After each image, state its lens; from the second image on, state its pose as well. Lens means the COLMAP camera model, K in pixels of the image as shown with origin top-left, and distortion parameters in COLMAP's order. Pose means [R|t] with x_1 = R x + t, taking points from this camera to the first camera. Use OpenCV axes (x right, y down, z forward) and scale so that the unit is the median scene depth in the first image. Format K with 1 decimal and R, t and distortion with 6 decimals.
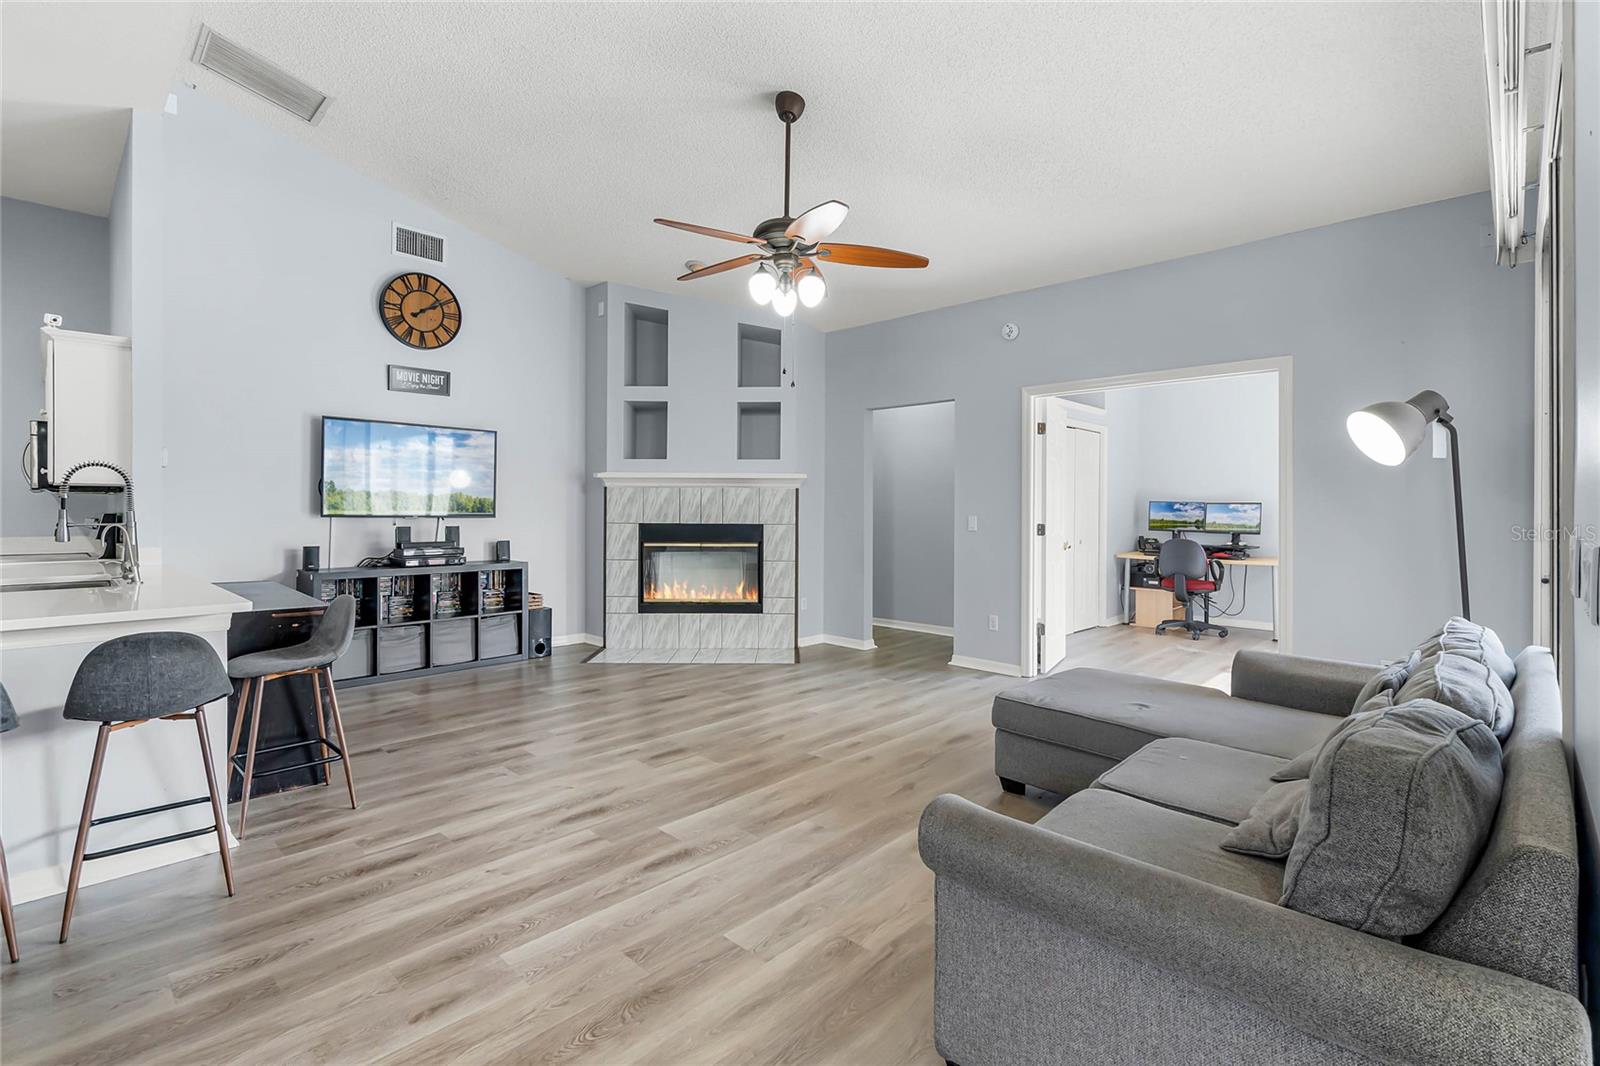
lens RADIAL K [[723.2, 0, 795.4], [0, 723.2, 506.3], [0, 0, 1]] dist [-0.001013, -0.000449]
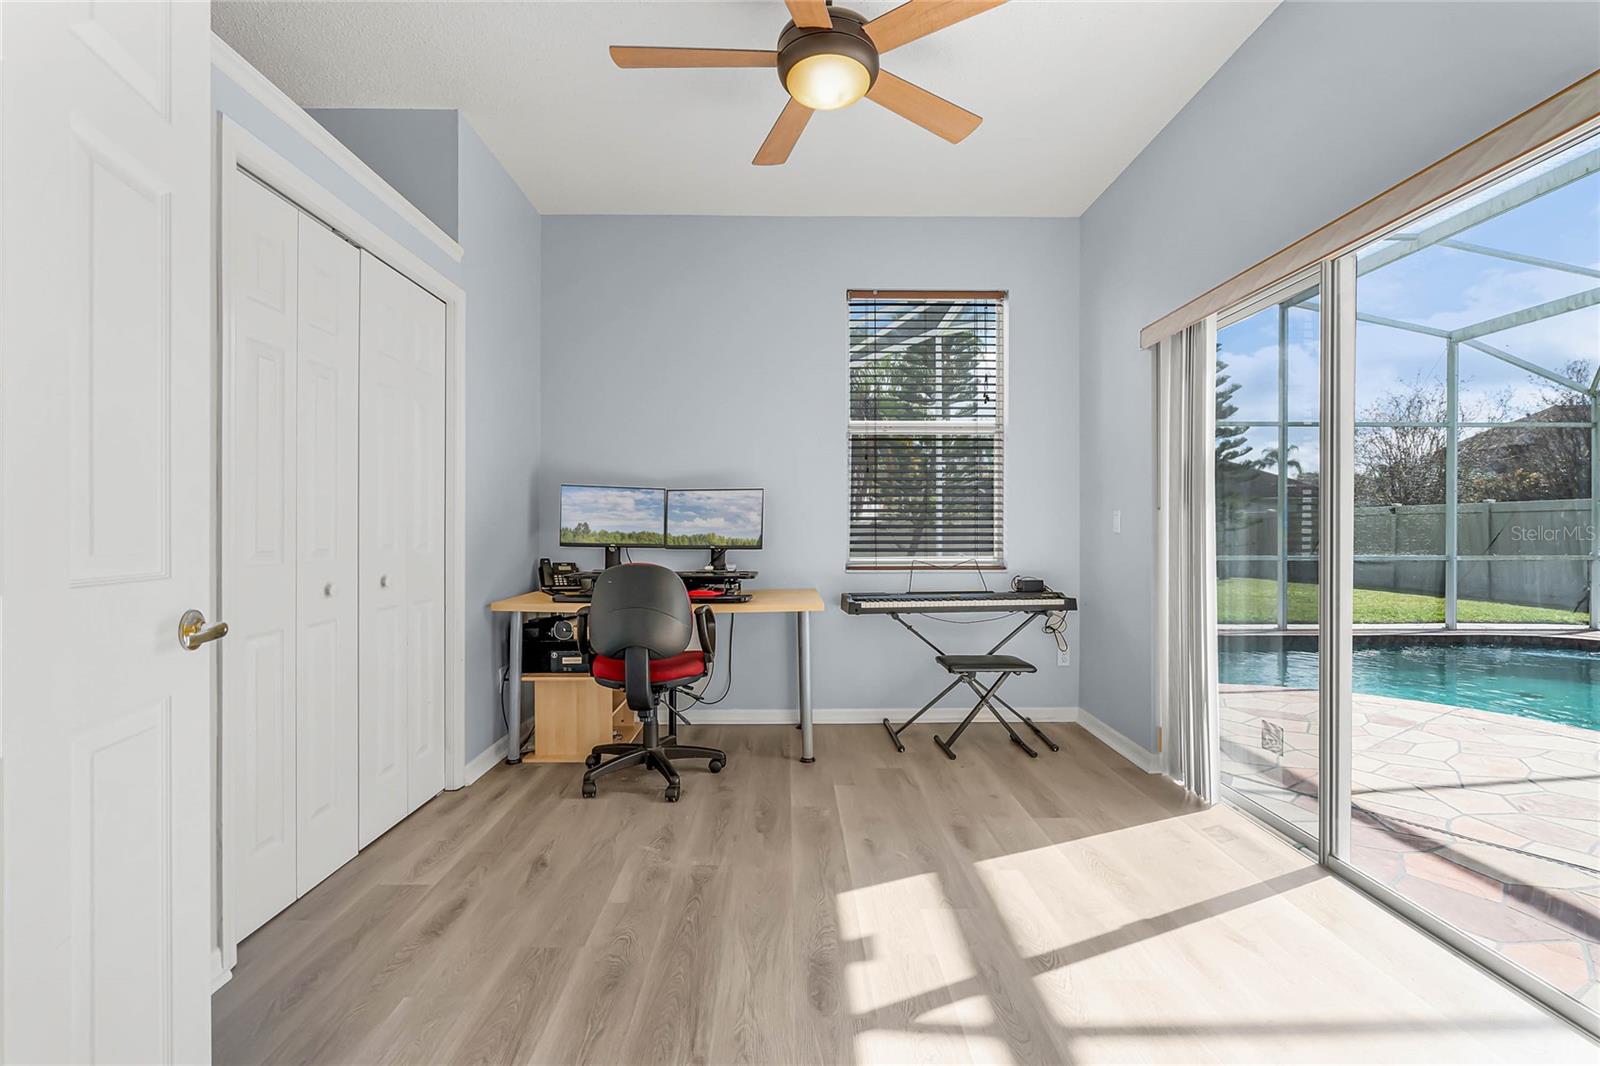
lens RADIAL K [[723.2, 0, 795.2], [0, 723.2, 538.4], [0, 0, 1]] dist [-0.001013, -0.000449]
pose [[0.705271, -0.005650, 0.708915, 0.274291], [0.000648, 0.999973, 0.007326, 0.025916], [-0.708937, -0.004708, 0.705256, 0.584556]]
